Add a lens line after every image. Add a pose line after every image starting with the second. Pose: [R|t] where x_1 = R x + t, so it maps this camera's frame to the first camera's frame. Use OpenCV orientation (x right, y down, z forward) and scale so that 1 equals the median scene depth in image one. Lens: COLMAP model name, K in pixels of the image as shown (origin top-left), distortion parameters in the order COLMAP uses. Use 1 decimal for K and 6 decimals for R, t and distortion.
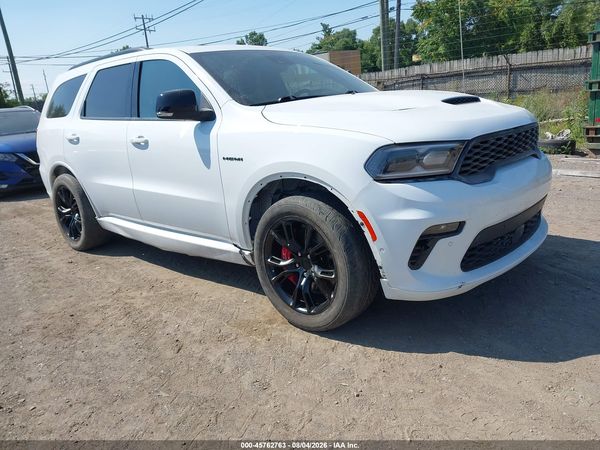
lens RADIAL K [[484.5, 0, 298.4], [0, 484.5, 226.7], [0, 0, 1]] dist [0.028543, -0.002356]
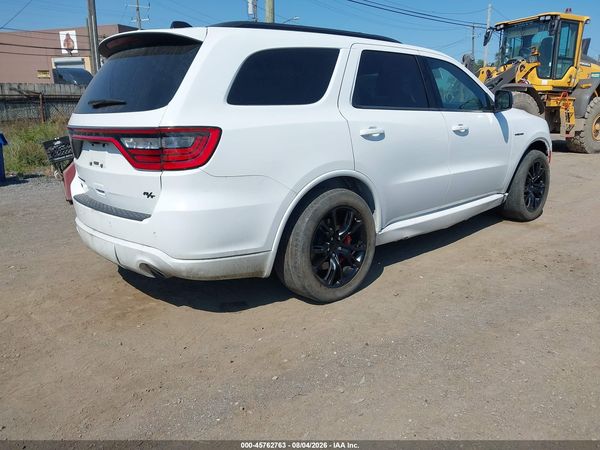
lens RADIAL K [[480.1, 0, 279.9], [0, 480.1, 245.5], [0, 0, 1]] dist [0.006551, -0.004839]
pose [[0.093831, -0.209939, 0.973202, -1.743774], [0.266695, 0.947089, 0.178593, -0.266622], [-0.959202, 0.242791, 0.144856, 1.505141]]
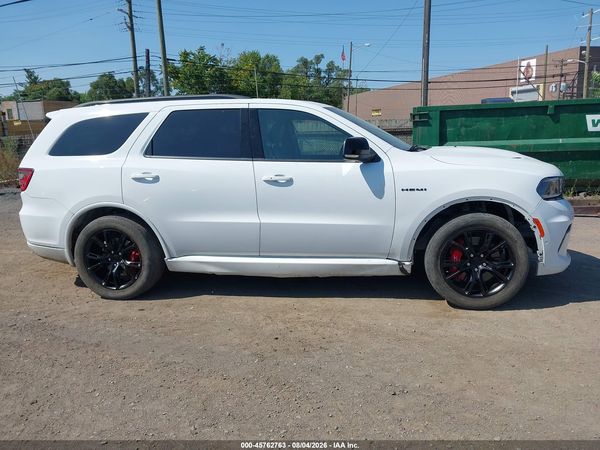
lens RADIAL K [[484.5, 0, 298.4], [0, 484.5, 226.7], [0, 0, 1]] dist [0.028543, -0.002356]
pose [[0.837898, -0.042262, 0.544188, -1.031123], [0.103593, 0.991190, -0.082527, 0.033738], [-0.535906, 0.125523, 0.834895, 0.068440]]
